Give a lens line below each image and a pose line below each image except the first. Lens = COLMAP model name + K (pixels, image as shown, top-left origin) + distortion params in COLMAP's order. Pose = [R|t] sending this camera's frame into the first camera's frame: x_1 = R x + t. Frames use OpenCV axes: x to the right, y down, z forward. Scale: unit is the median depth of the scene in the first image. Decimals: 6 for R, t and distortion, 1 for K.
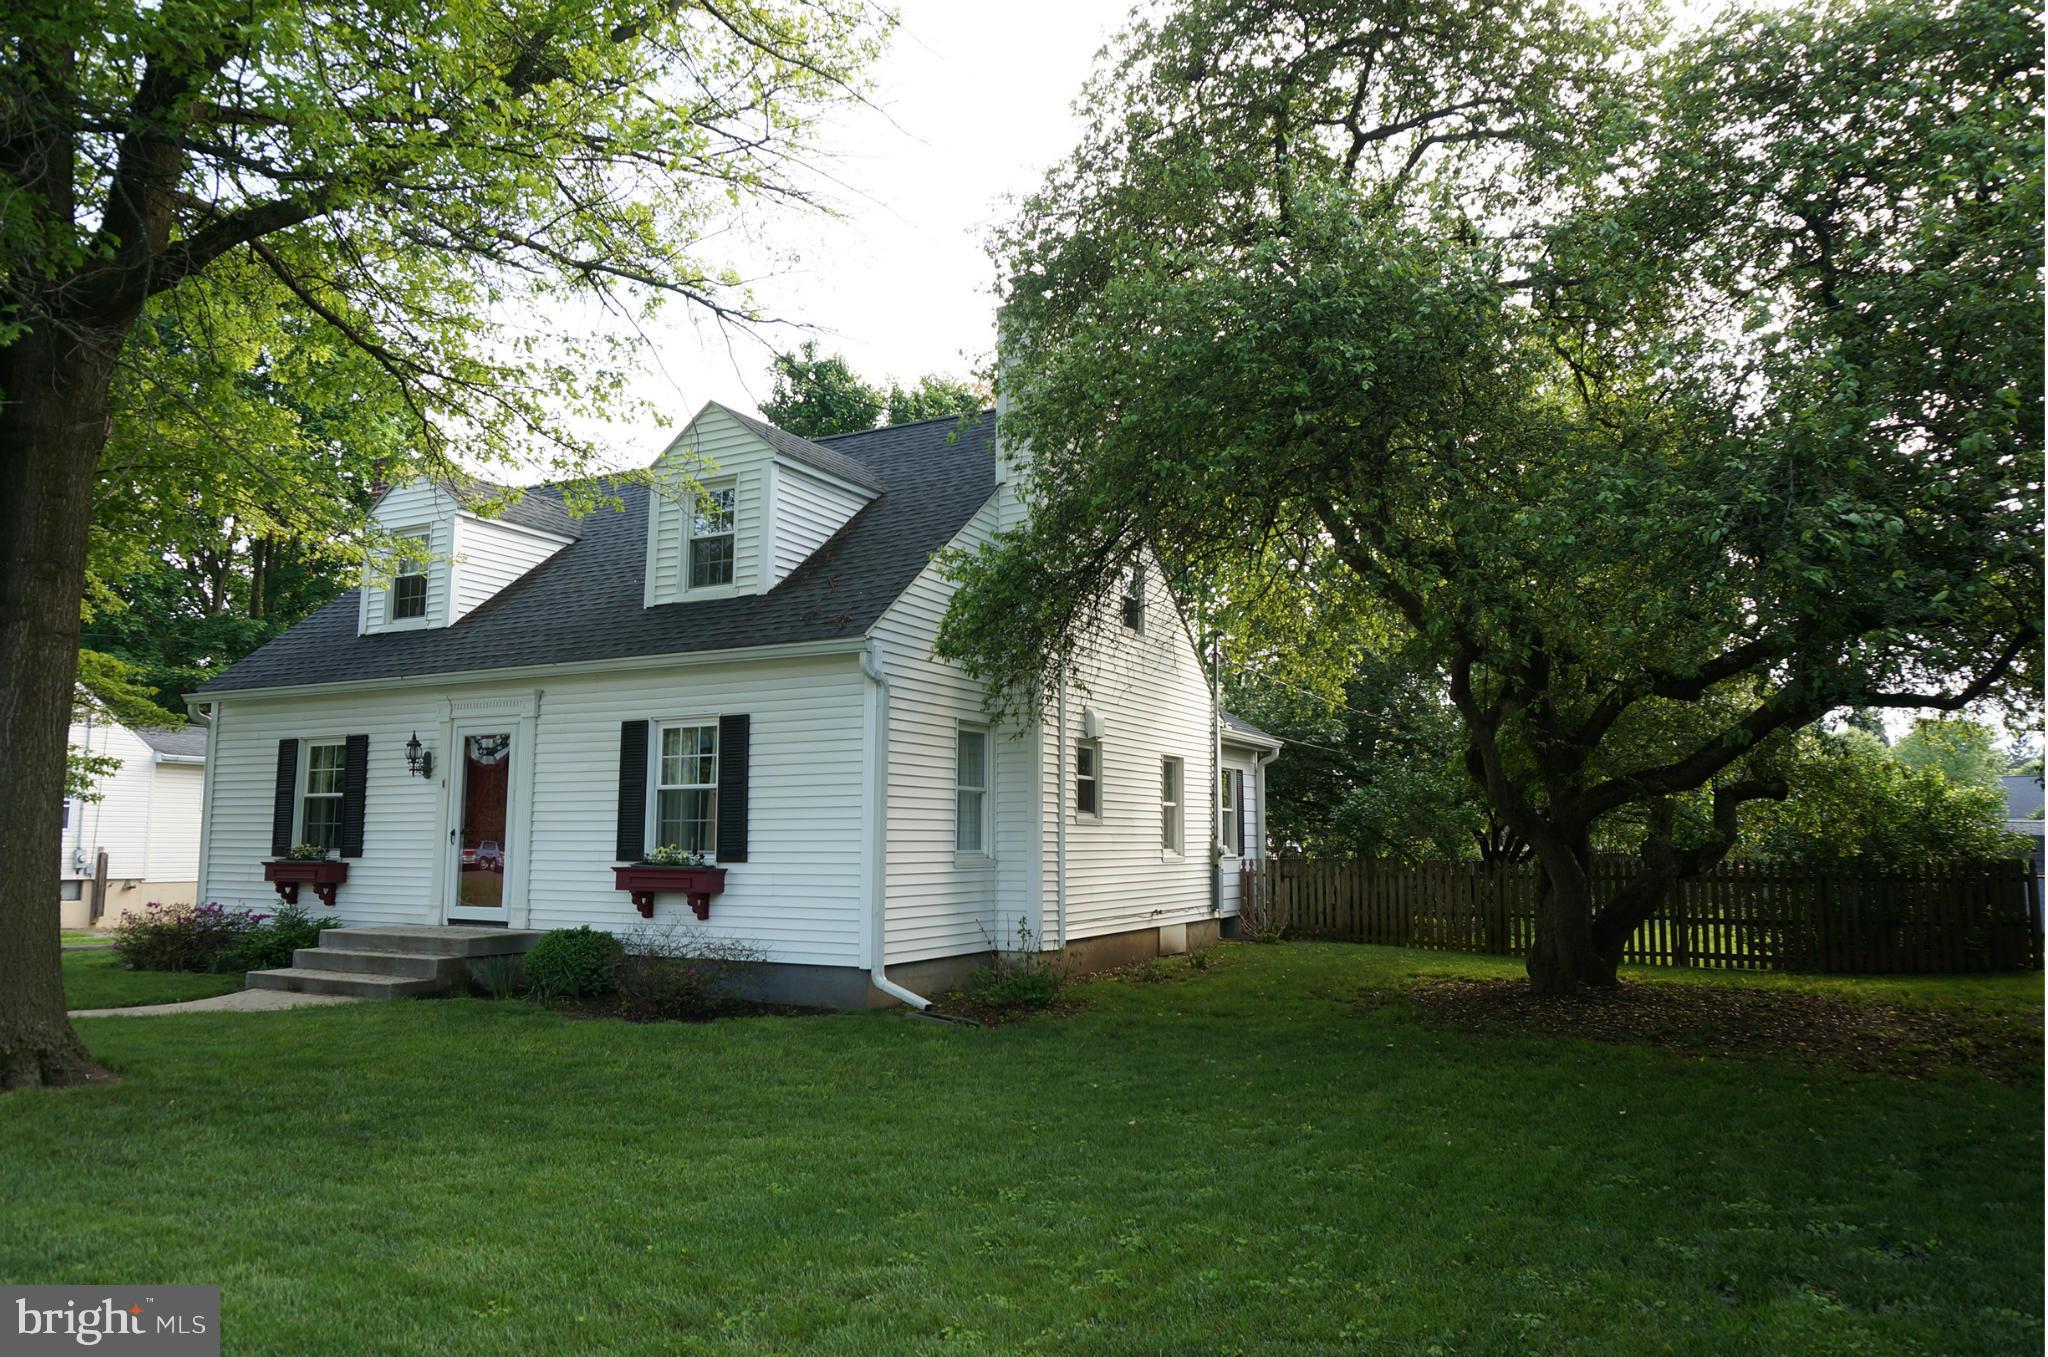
lens RADIAL K [[1363.5, 0, 1032.8], [0, 1363.5, 681.6], [0, 0, 1]] dist [-0.051187, 0.018638]
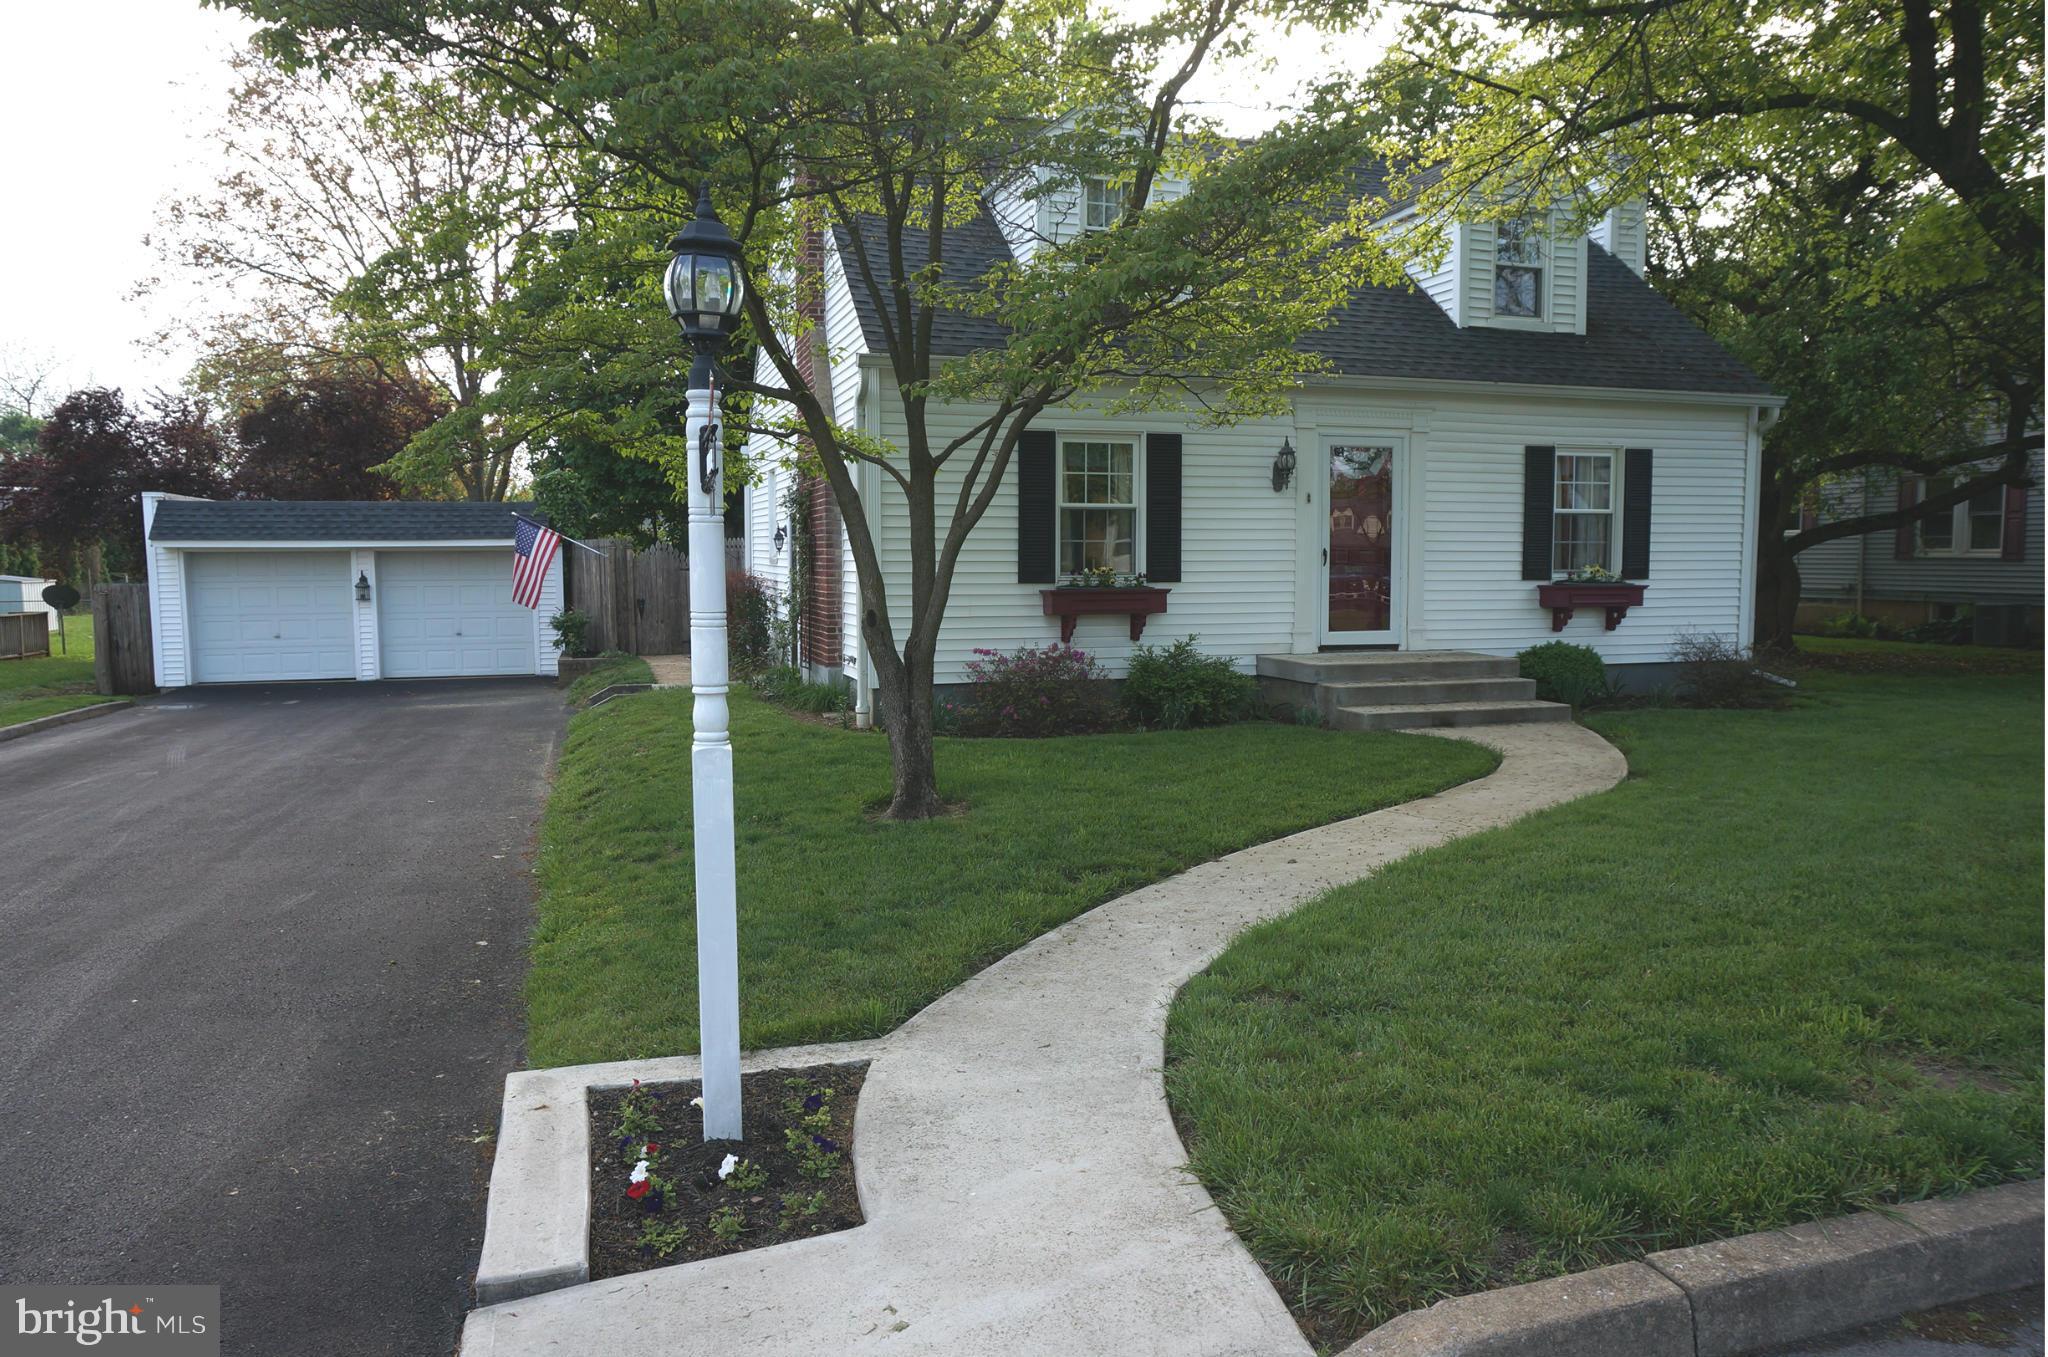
lens RADIAL K [[1363.5, 0, 1020.1], [0, 1363.5, 675.2], [0, 0, 1]] dist [-0.051187, 0.018638]
pose [[0.713332, -0.062670, 0.698018, -1.221930], [-0.081086, 0.981924, 0.171025, 0.052807], [-0.696119, -0.178598, 0.695357, 0.489413]]
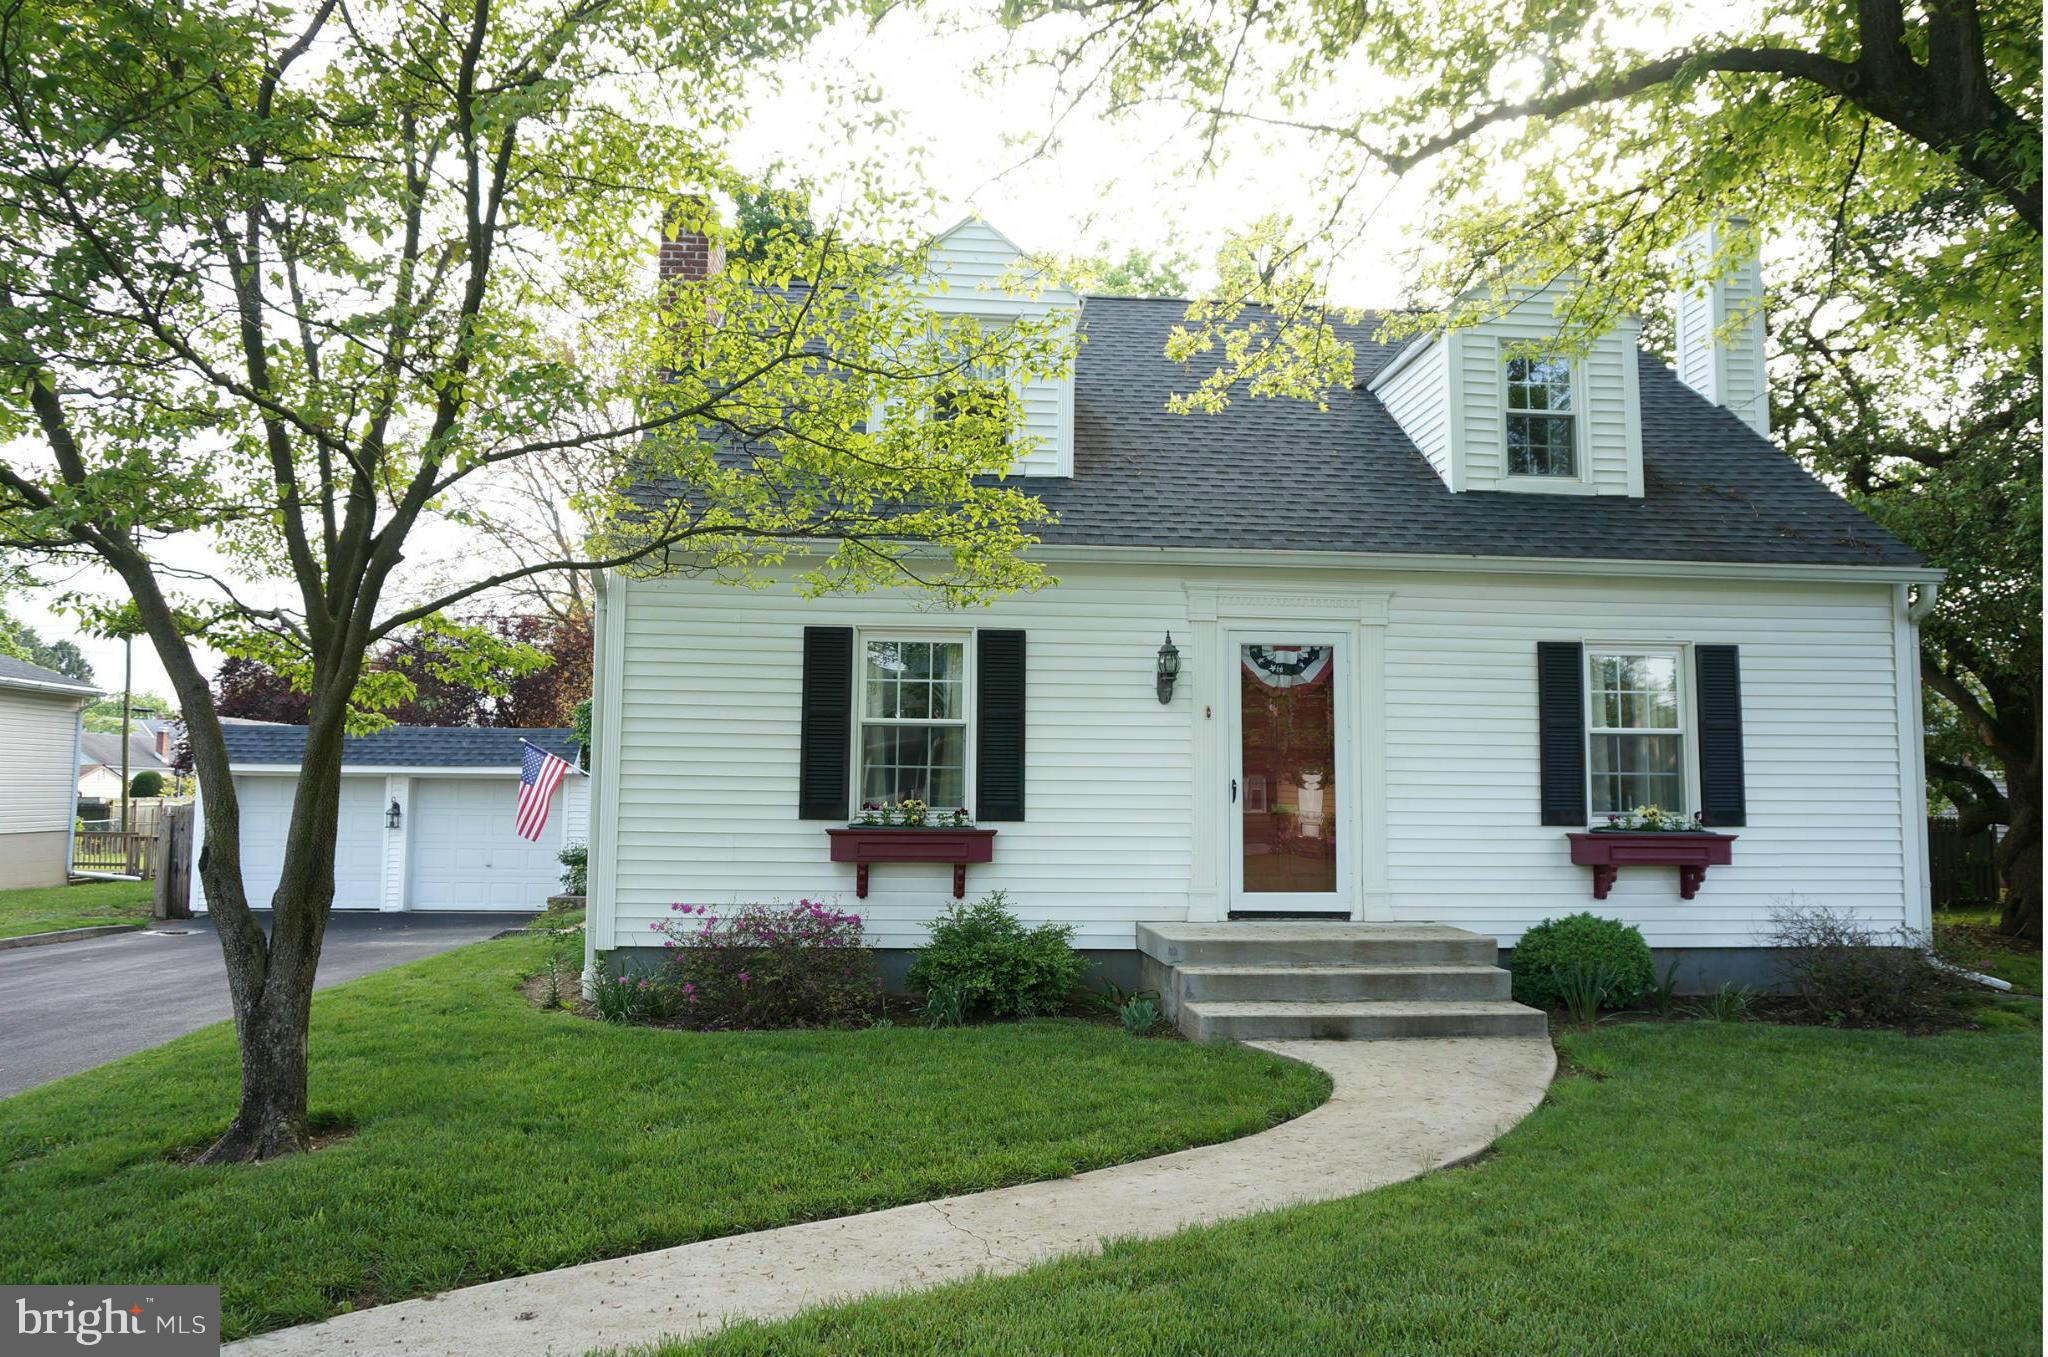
lens RADIAL K [[1363.5, 0, 1026.1], [0, 1363.5, 670.7], [0, 0, 1]] dist [-0.051187, 0.018638]
pose [[0.852263, 0.057772, 0.519913, -0.877080], [-0.072693, 0.997319, 0.008342, 0.056435], [-0.518038, -0.044904, 0.854178, 0.471124]]
